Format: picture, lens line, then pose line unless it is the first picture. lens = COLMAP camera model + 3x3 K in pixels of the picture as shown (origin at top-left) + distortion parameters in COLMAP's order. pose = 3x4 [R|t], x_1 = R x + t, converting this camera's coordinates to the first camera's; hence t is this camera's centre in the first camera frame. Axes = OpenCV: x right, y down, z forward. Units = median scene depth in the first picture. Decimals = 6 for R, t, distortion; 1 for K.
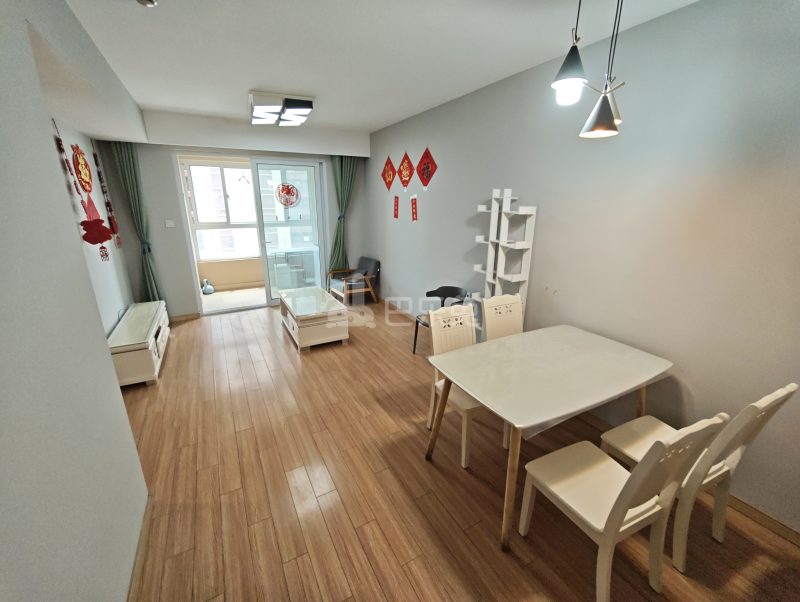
lens RADIAL K [[335.7, 0, 396.8], [0, 335.7, 300.1], [0, 0, 1]] dist [0.001269, 0.000164]
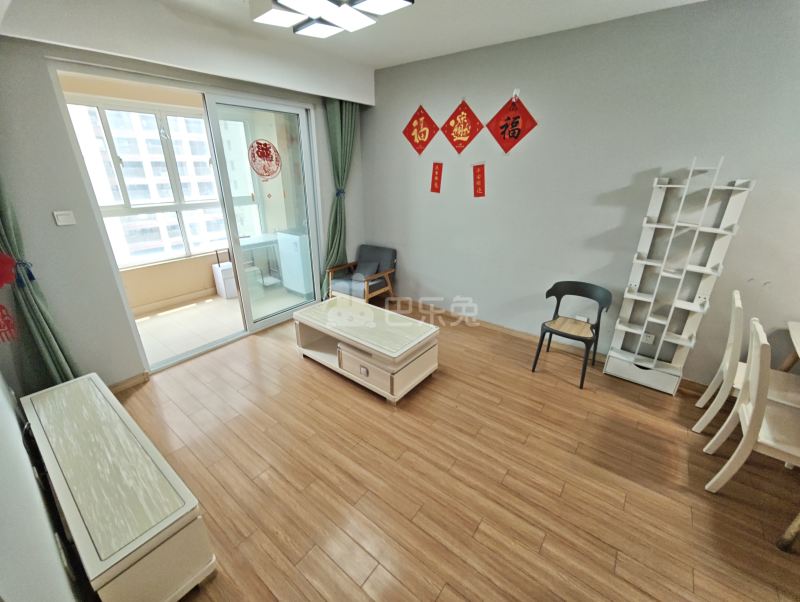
lens RADIAL K [[335.7, 0, 400.8], [0, 335.7, 300.9], [0, 0, 1]] dist [0.001269, 0.000164]
pose [[0.917034, -0.146131, 0.371071, -0.424054], [0.109800, 0.987003, 0.117339, -0.110486], [-0.383396, -0.066861, 0.921161, 0.346933]]
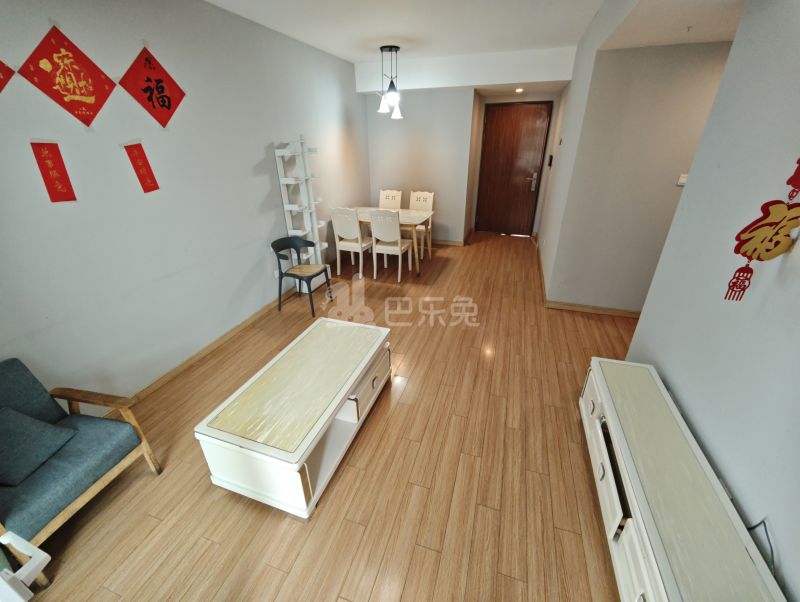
lens RADIAL K [[335.7, 0, 396.7], [0, 335.7, 299.0], [0, 0, 1]] dist [0.001269, 0.000164]
pose [[-0.676656, -0.317165, 0.664487, -0.610830], [0.220362, 0.773870, 0.593772, -0.331140], [-0.702551, 0.548207, -0.453752, 1.055387]]
